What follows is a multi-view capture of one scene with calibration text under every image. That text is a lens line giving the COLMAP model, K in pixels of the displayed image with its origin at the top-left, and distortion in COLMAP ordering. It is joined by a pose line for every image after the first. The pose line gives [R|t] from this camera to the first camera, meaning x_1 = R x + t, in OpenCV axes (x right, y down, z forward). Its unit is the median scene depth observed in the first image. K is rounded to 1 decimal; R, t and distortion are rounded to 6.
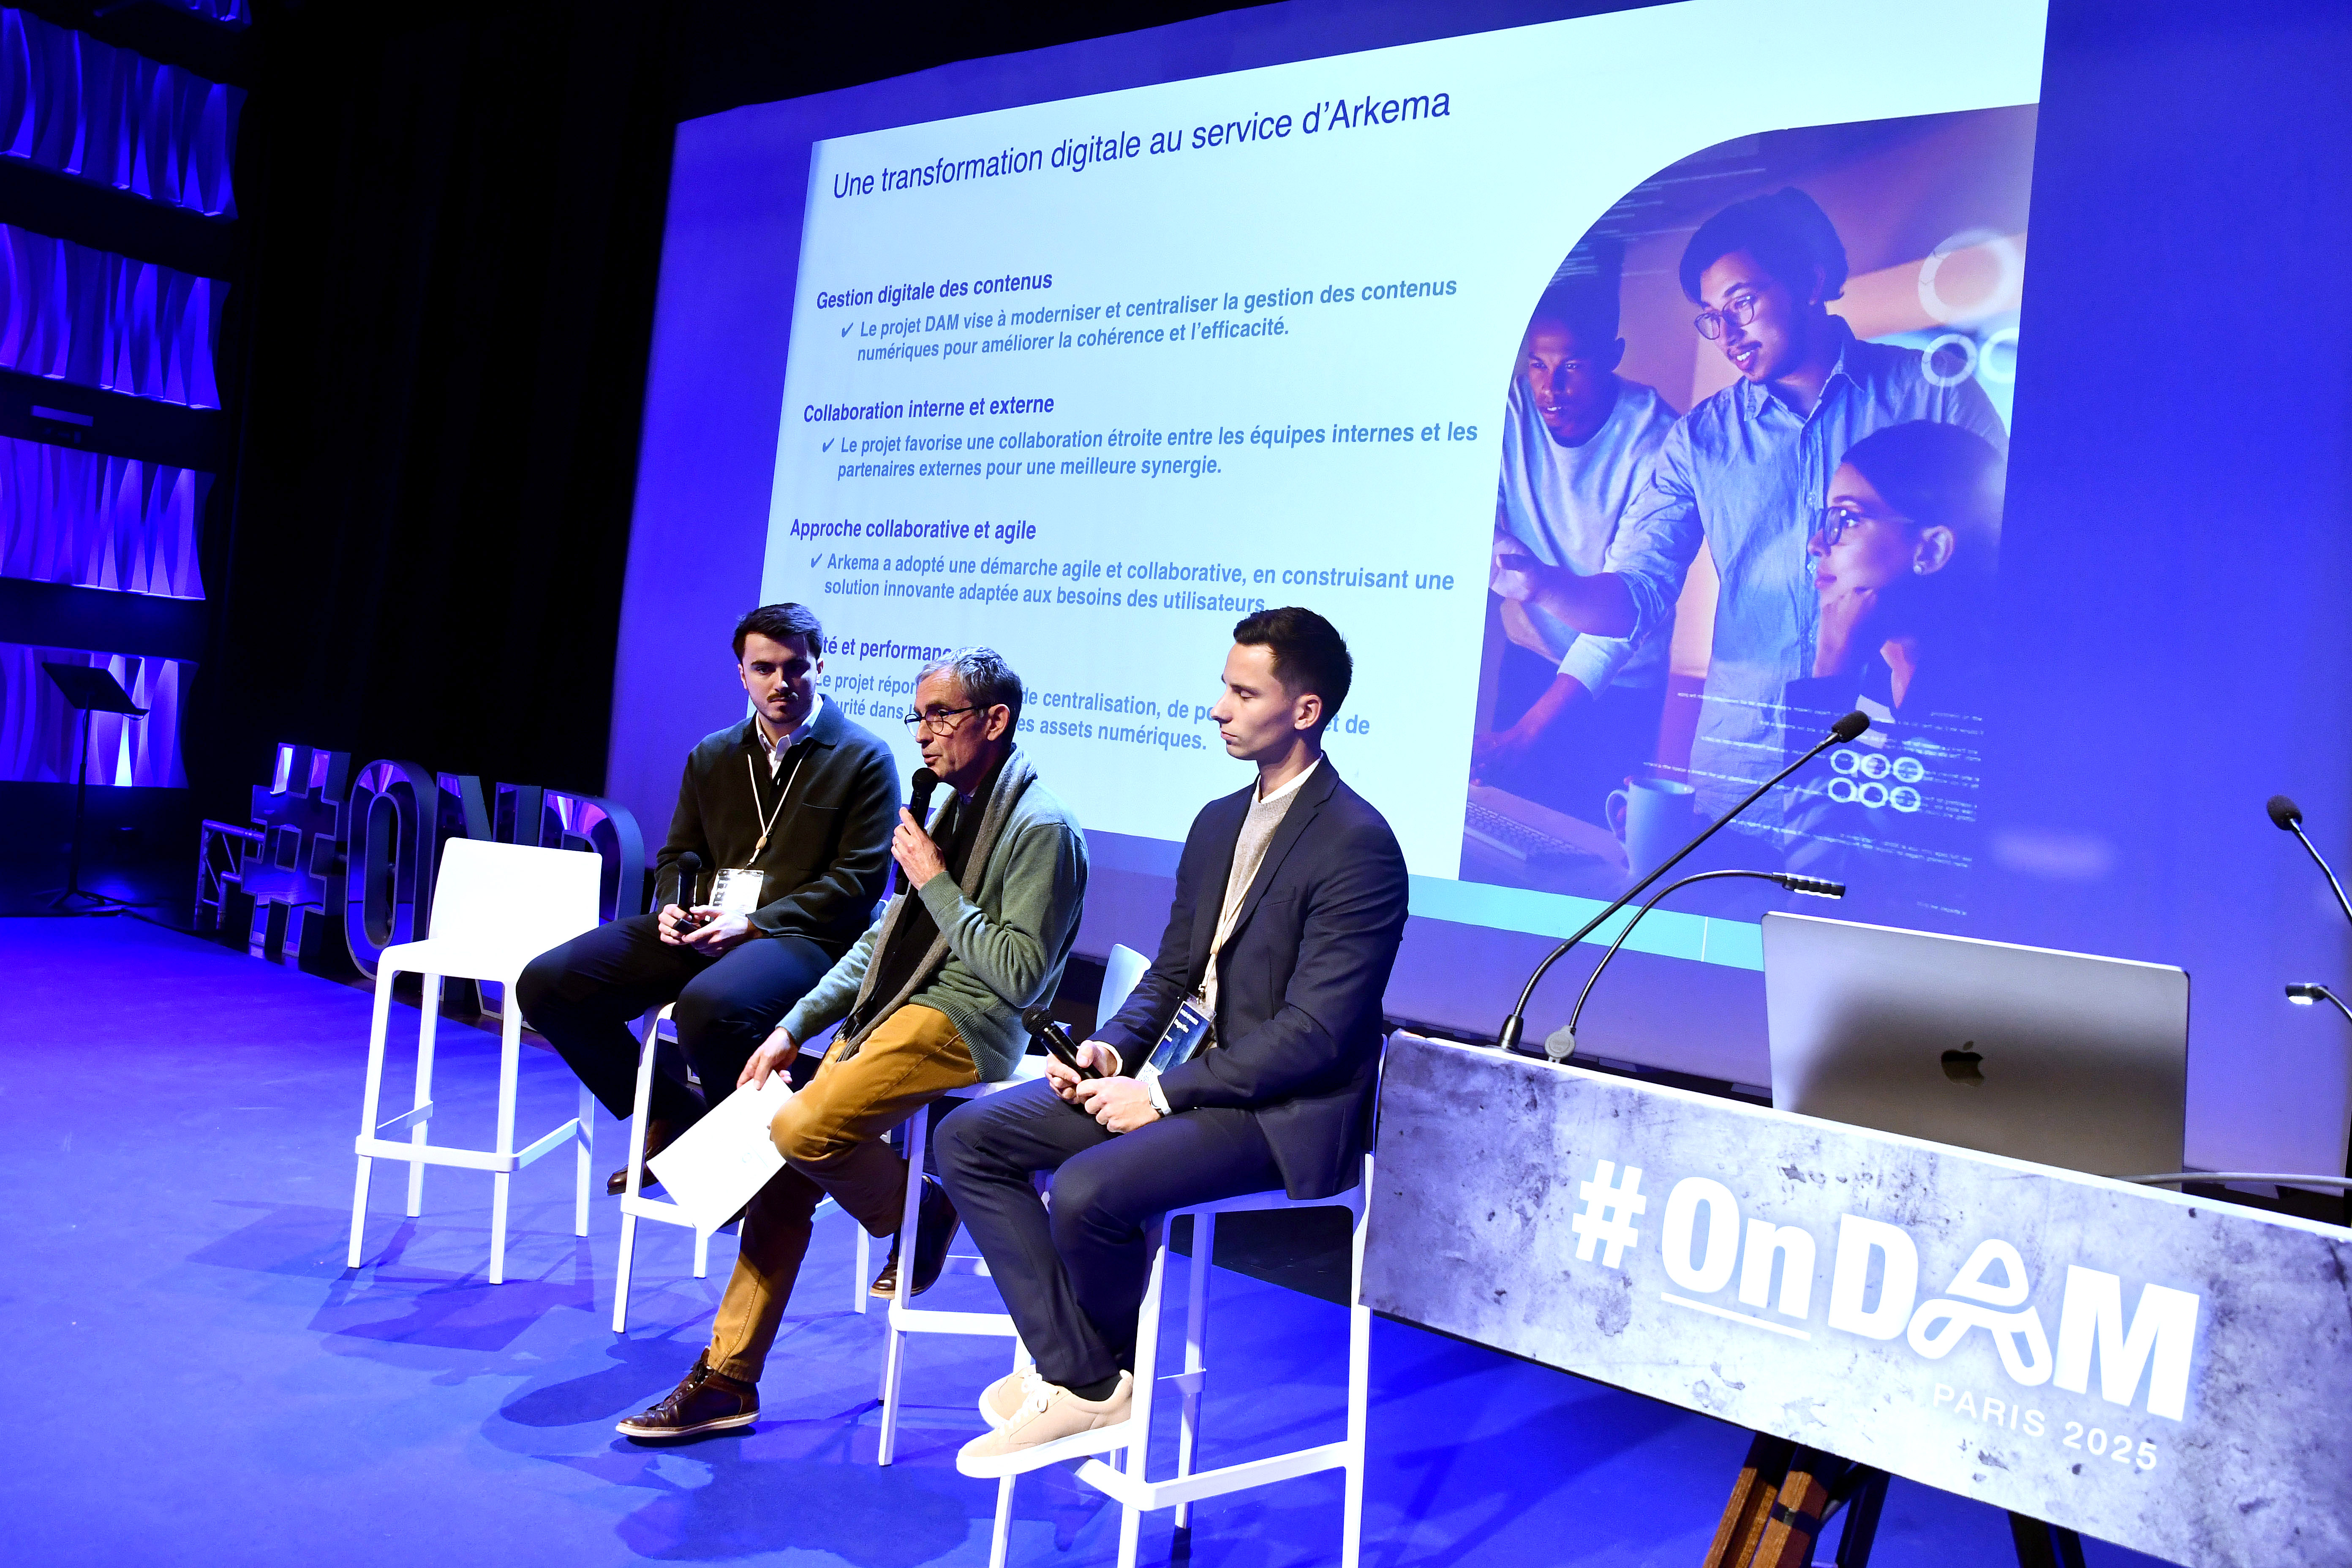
lens RADIAL K [[1935.3, 0, 1175.3], [0, 1935.3, 829.7], [0, 0, 1]] dist [-0.001022, 0.015890]
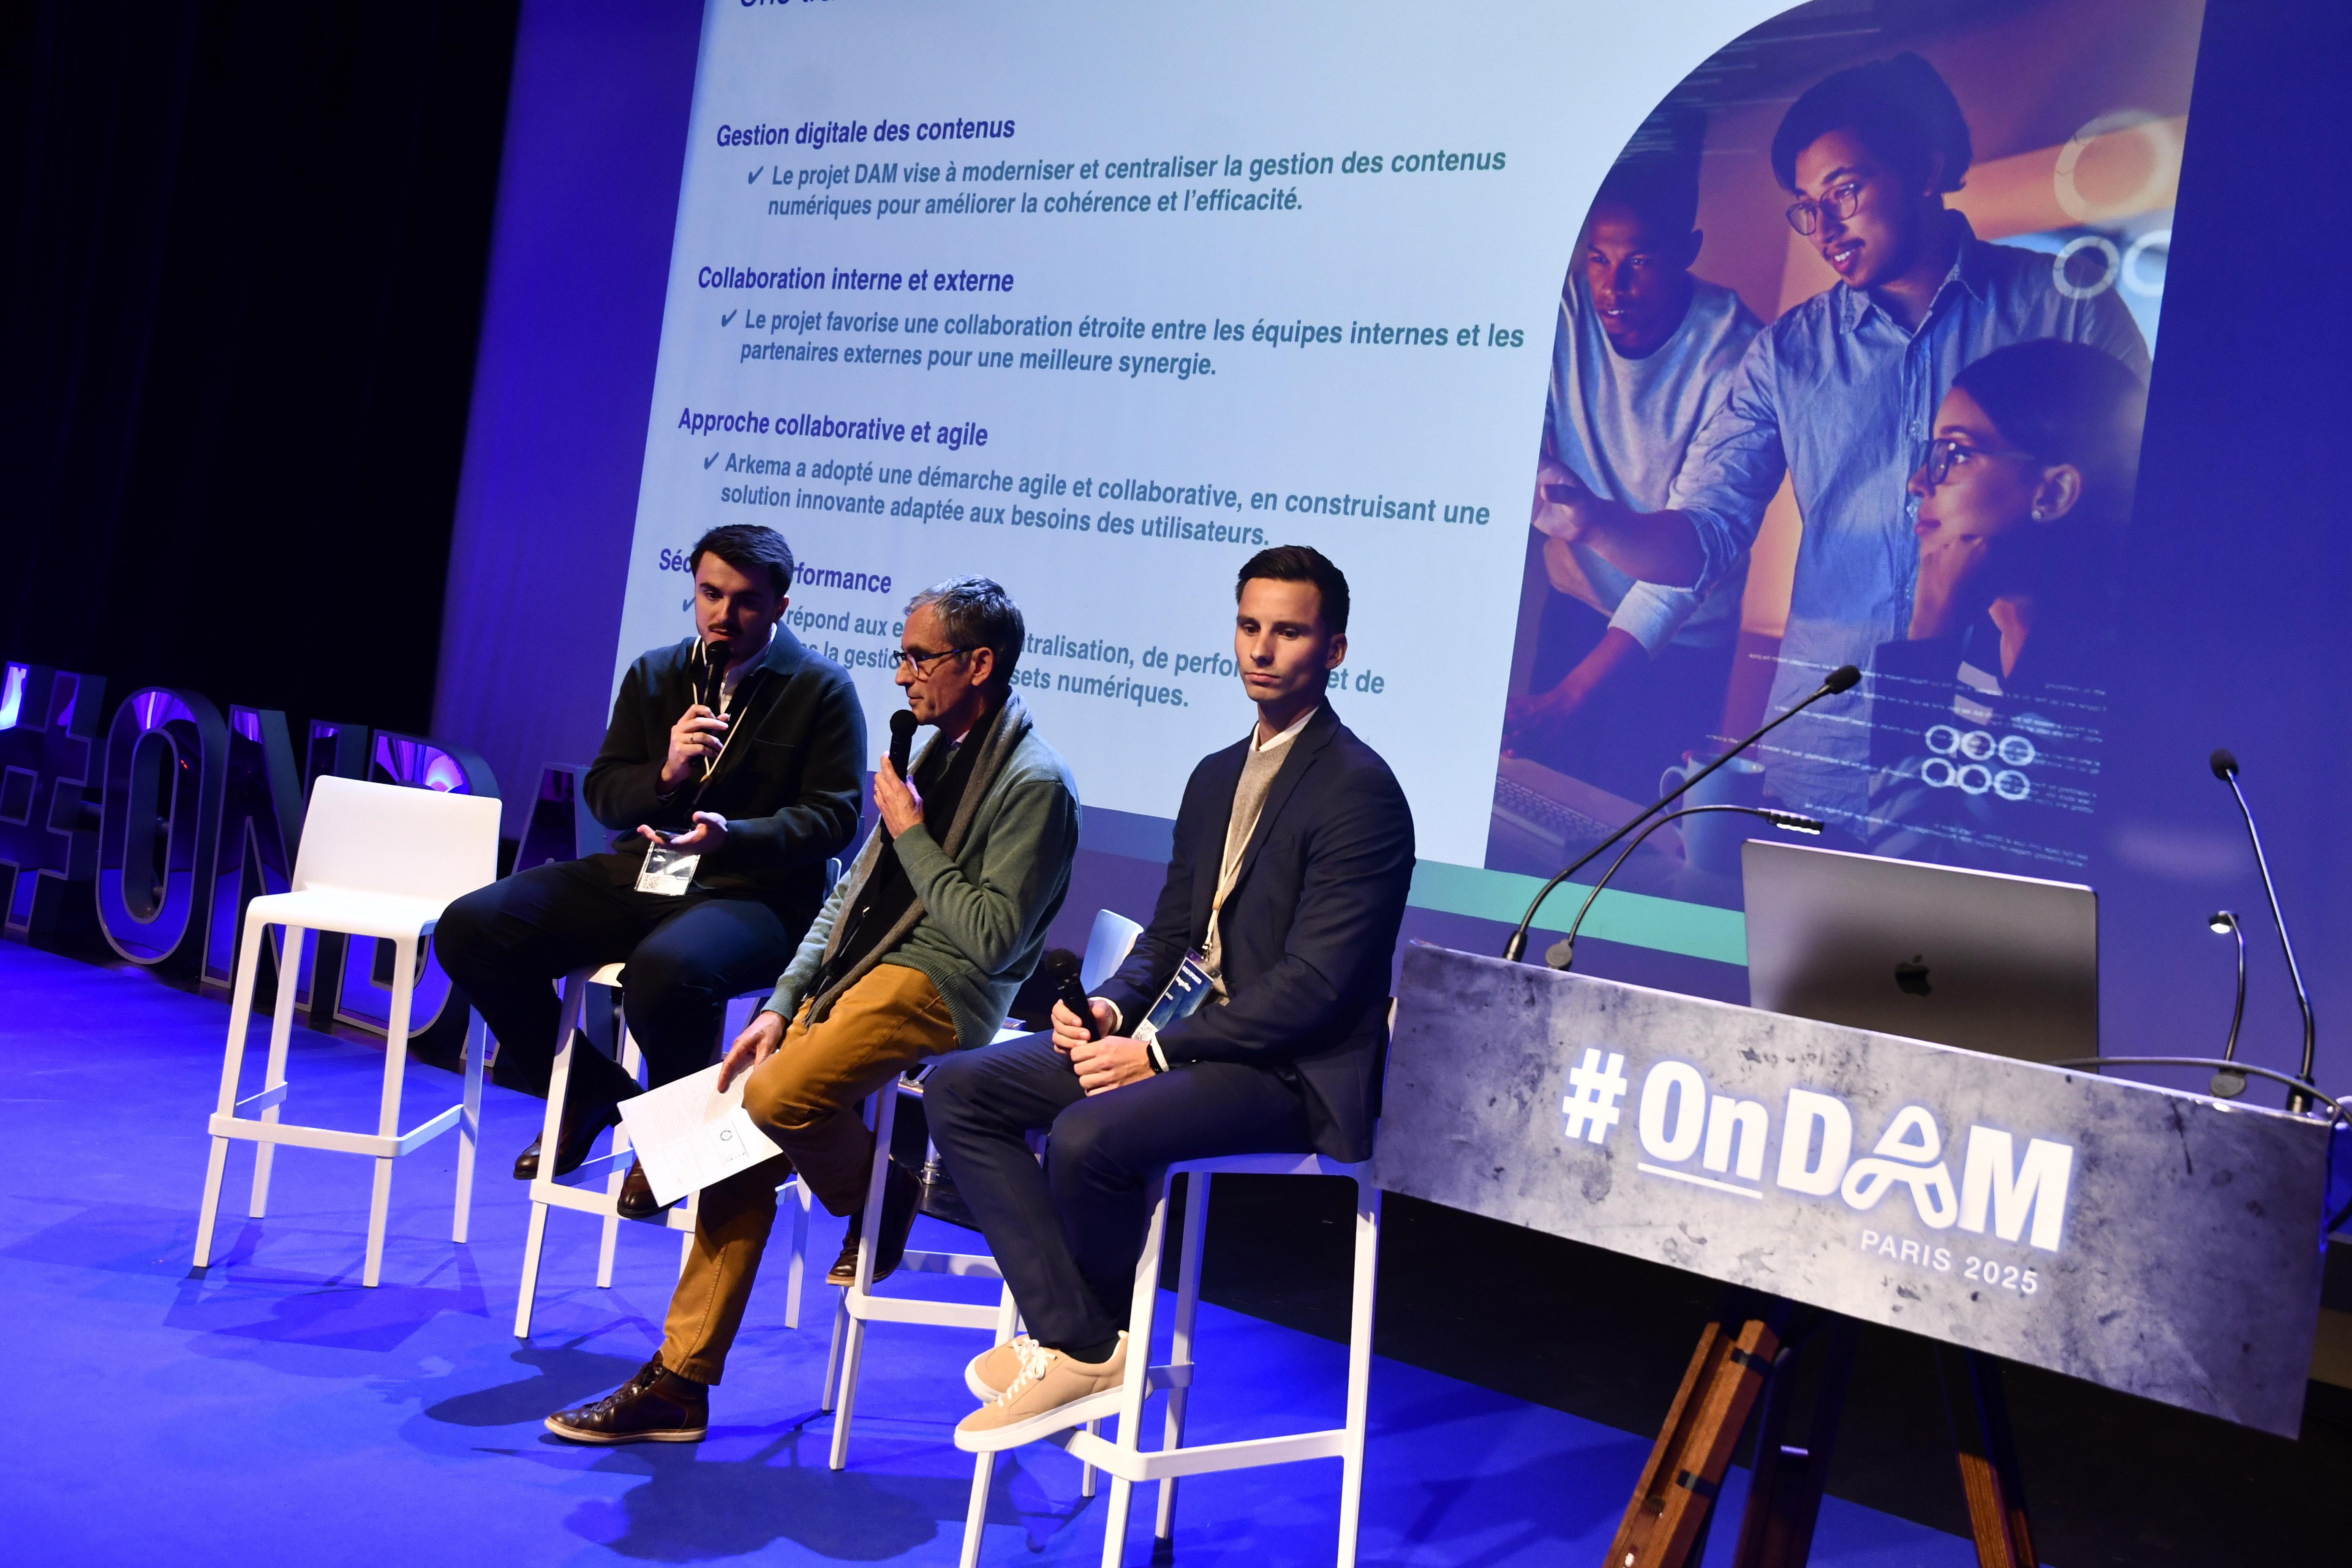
lens RADIAL K [[2610.4, 0, 1170.9], [0, 2610.4, 825.3], [0, 0, 1]] dist [0.156755, -0.015160]
pose [[0.999315, 0.029182, 0.022759, -0.018897], [-0.029165, 0.999574, -0.001098, 0.013748], [-0.022782, 0.000433, 0.999740, -0.155934]]
